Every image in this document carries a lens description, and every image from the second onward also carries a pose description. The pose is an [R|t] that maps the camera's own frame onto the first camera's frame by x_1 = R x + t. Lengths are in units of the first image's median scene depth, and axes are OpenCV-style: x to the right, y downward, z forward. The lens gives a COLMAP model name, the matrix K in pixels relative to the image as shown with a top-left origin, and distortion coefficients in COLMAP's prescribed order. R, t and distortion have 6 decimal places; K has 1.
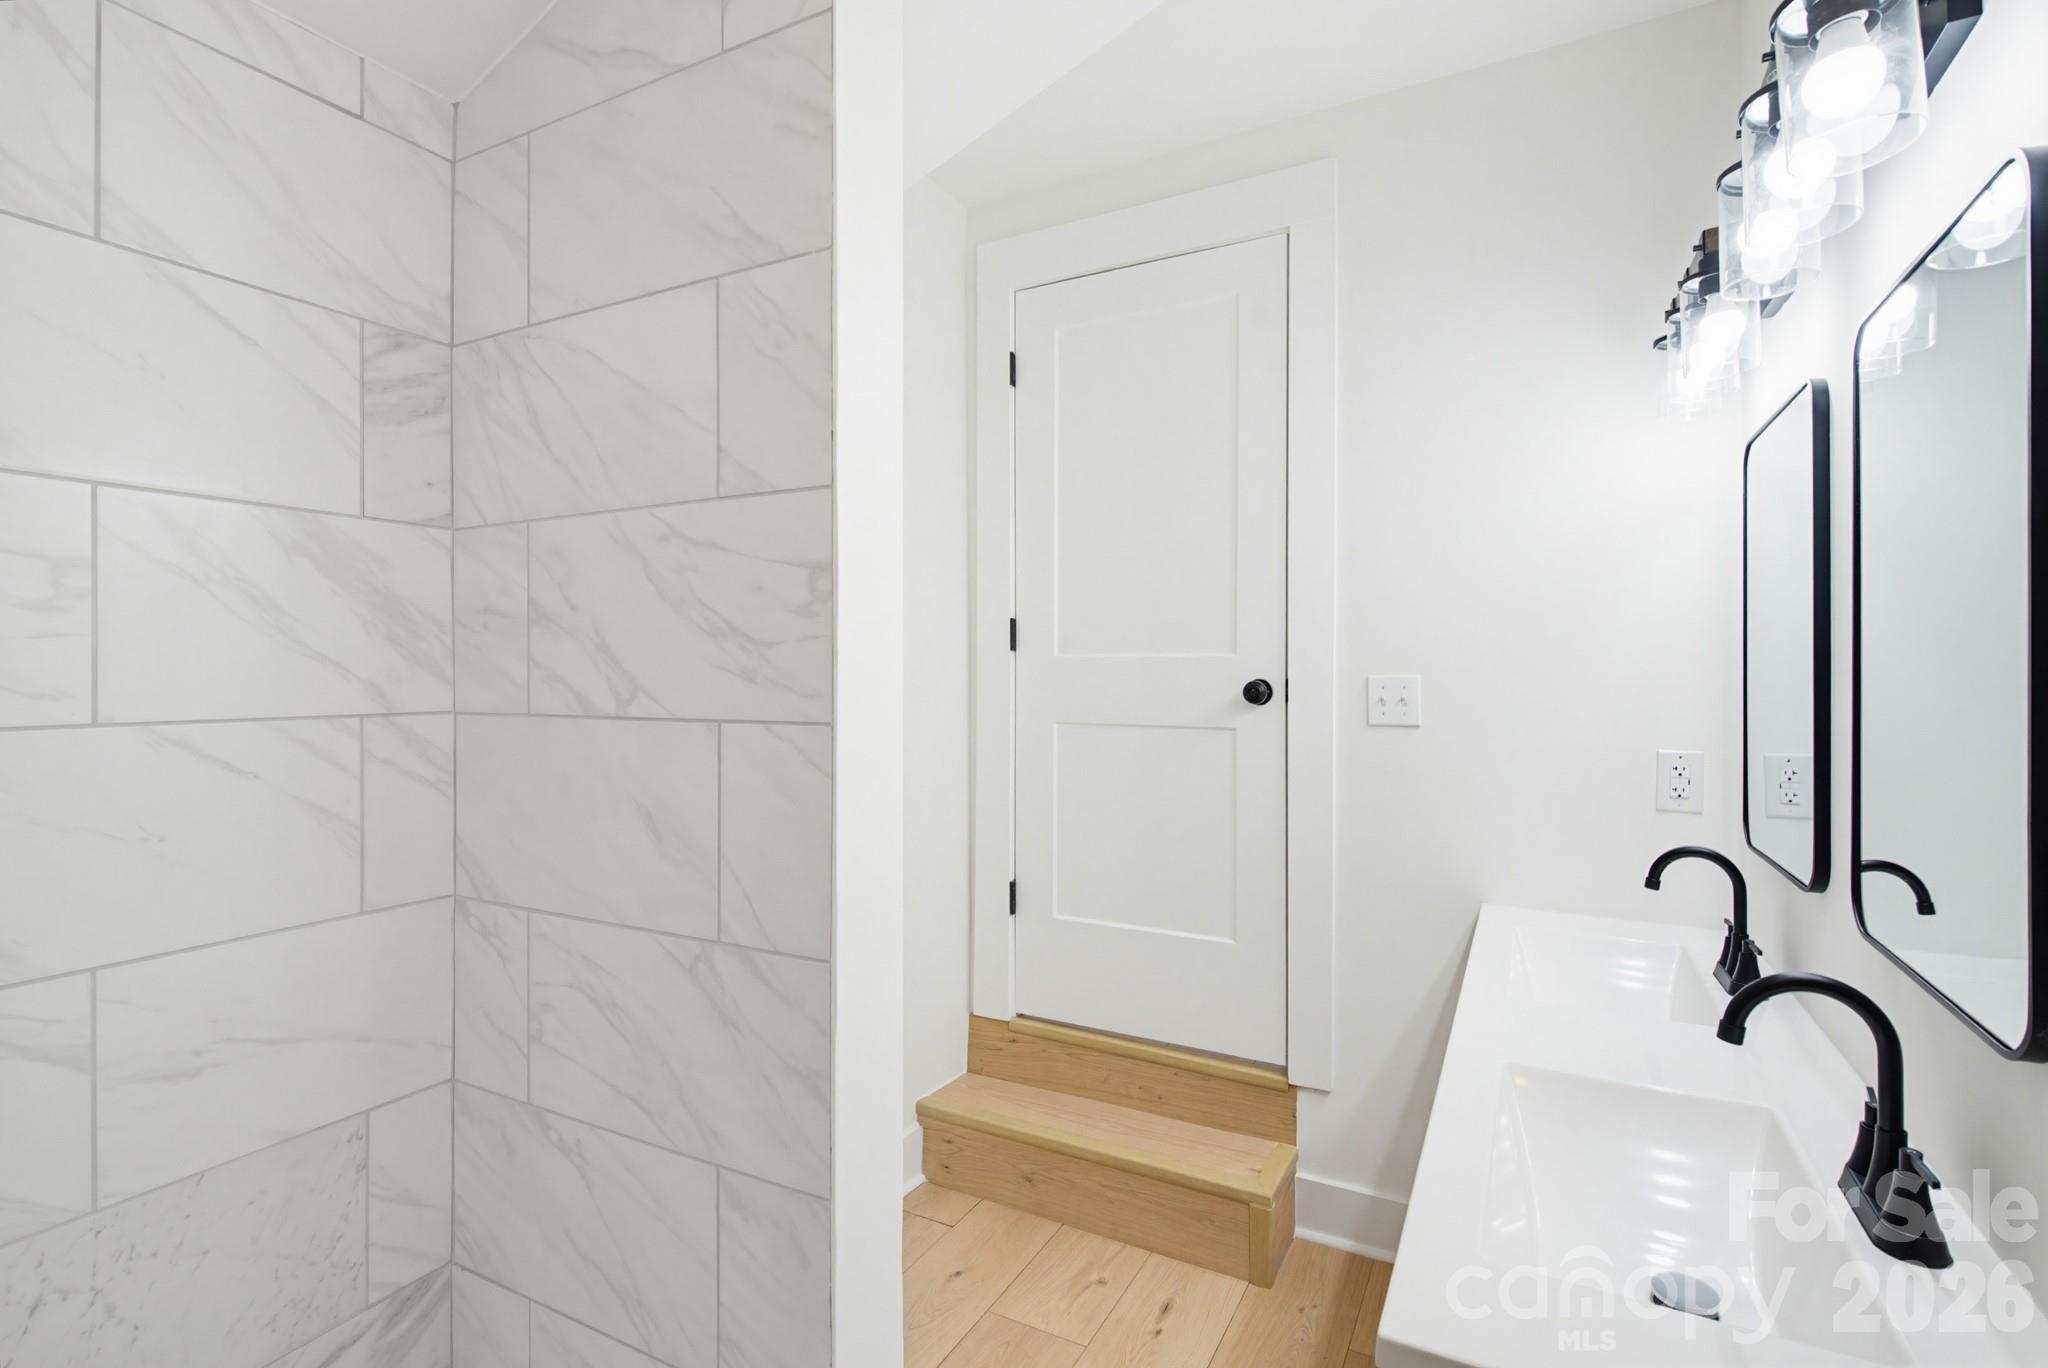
lens RADIAL K [[949.1, 0, 1033.2], [0, 949.1, 673.9], [0, 0, 1]] dist [0.000818, -0.000659]
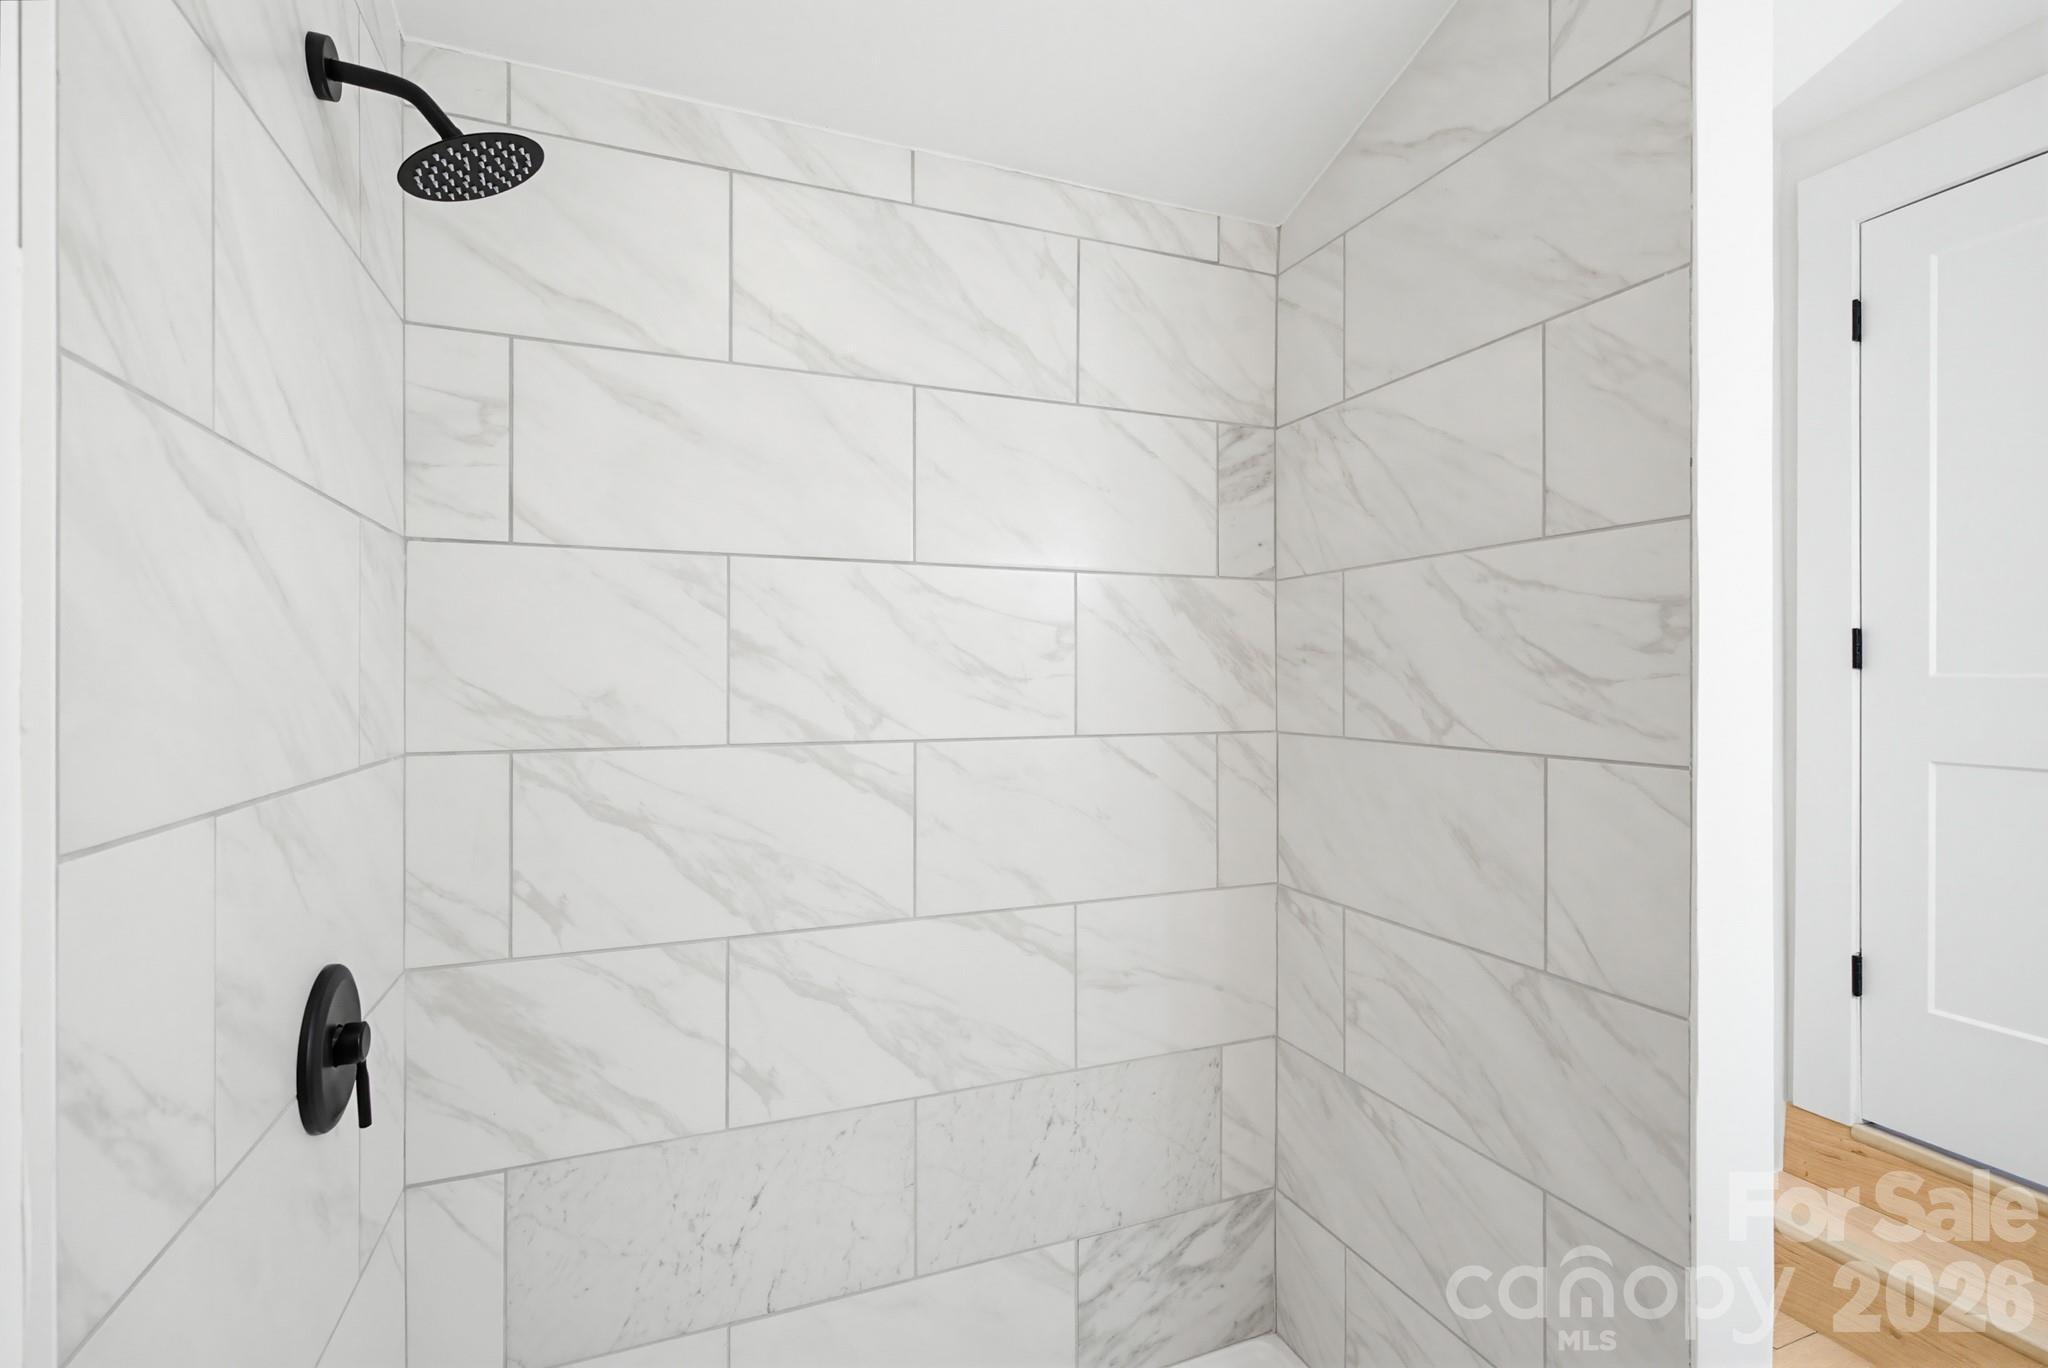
lens RADIAL K [[921.7, 0, 1028.3], [0, 921.7, 675.8], [0, 0, 1]] dist [0.000836, -0.000508]
pose [[0.763276, 0.000867, -0.646071, -0.103259], [-0.002571, 0.999995, -0.001696, -0.030128], [0.646067, 0.002956, 0.763275, -0.107033]]
